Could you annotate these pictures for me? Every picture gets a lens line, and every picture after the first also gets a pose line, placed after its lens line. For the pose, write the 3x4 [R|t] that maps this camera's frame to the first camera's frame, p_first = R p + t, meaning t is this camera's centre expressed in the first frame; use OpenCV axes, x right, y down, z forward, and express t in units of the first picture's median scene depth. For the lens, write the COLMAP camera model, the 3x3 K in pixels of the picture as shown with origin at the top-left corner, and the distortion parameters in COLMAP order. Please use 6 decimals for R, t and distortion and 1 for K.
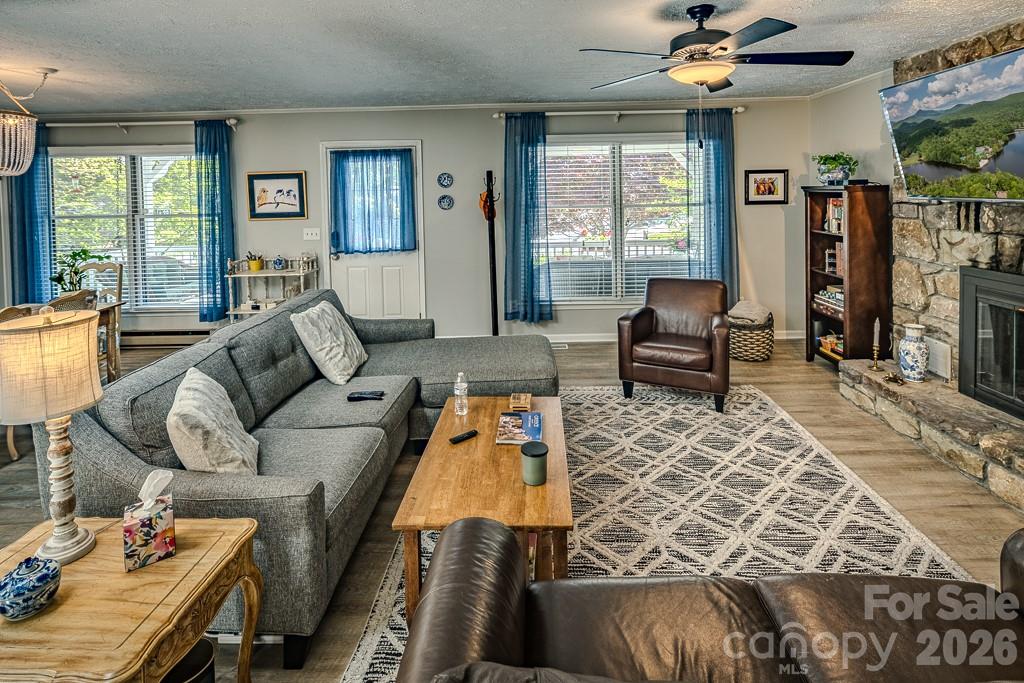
lens RADIAL K [[511.6, 0, 515.9], [0, 511.6, 202.7], [0, 0, 1]] dist [0.001115, -0.002067]
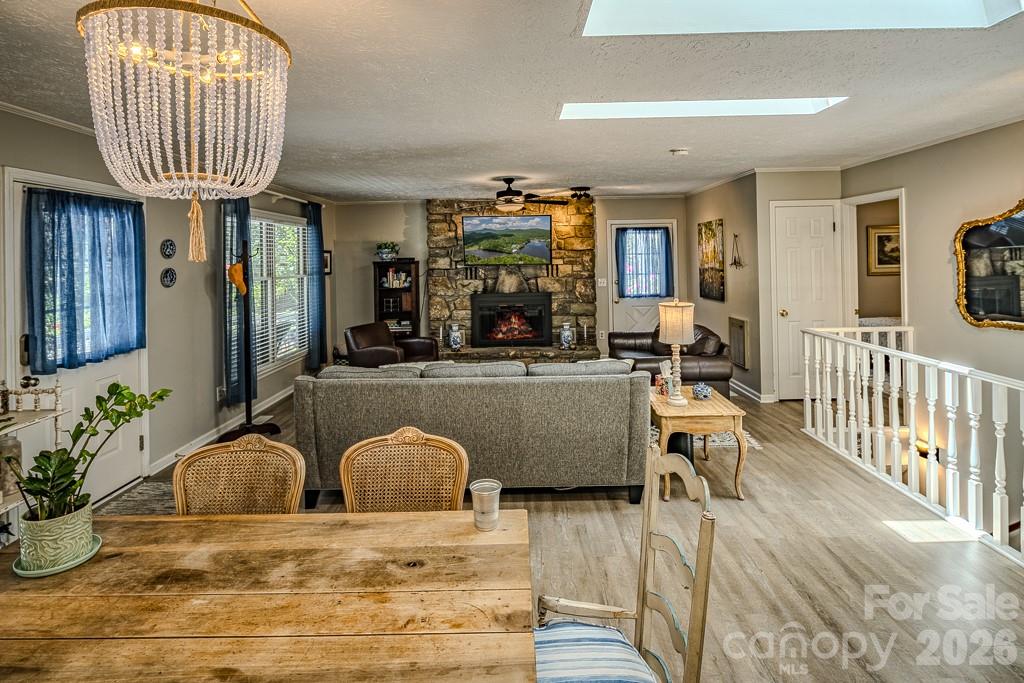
lens RADIAL K [[512.9, 0, 517.2], [0, 512.9, 256.2], [0, 0, 1]] dist [-0.000178, -0.000448]
pose [[-0.014178, 0.023917, 0.999613, -0.927365], [0.043465, 0.998784, -0.023280, 0.007621], [-0.998954, 0.043119, -0.015200, 0.497051]]
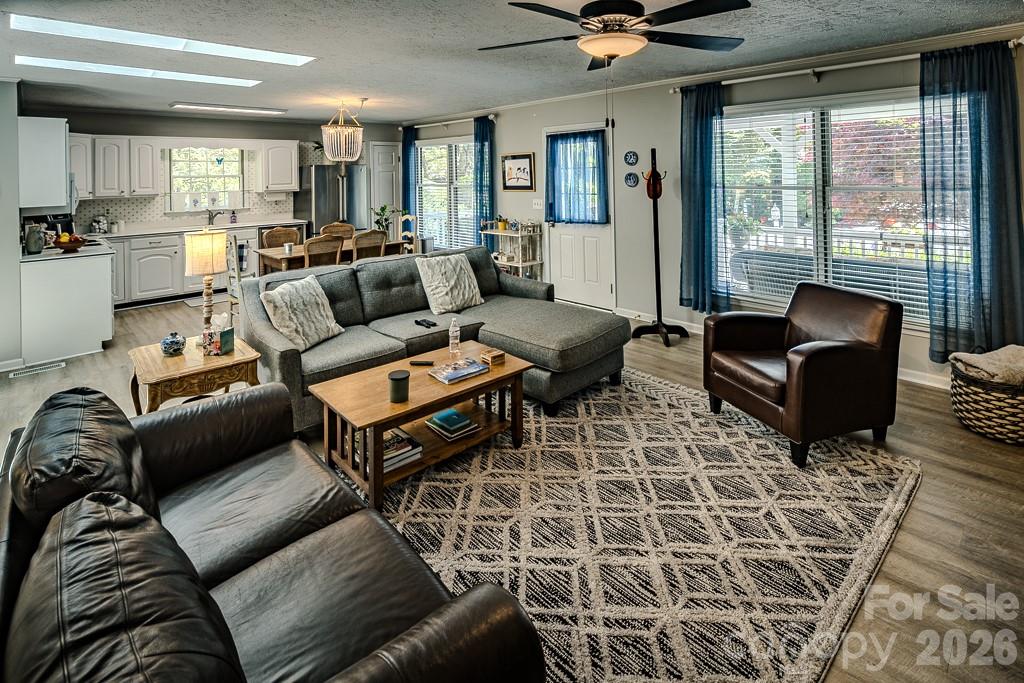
lens RADIAL K [[514.0, 0, 514.9], [0, 514.0, 161.1], [0, 0, 1]] dist [-0.000376, -0.000885]
pose [[0.698679, -0.009834, -0.715368, 0.444652], [-0.011319, 0.999628, -0.024797, -0.010083], [0.715346, 0.025423, 0.698308, 0.110949]]
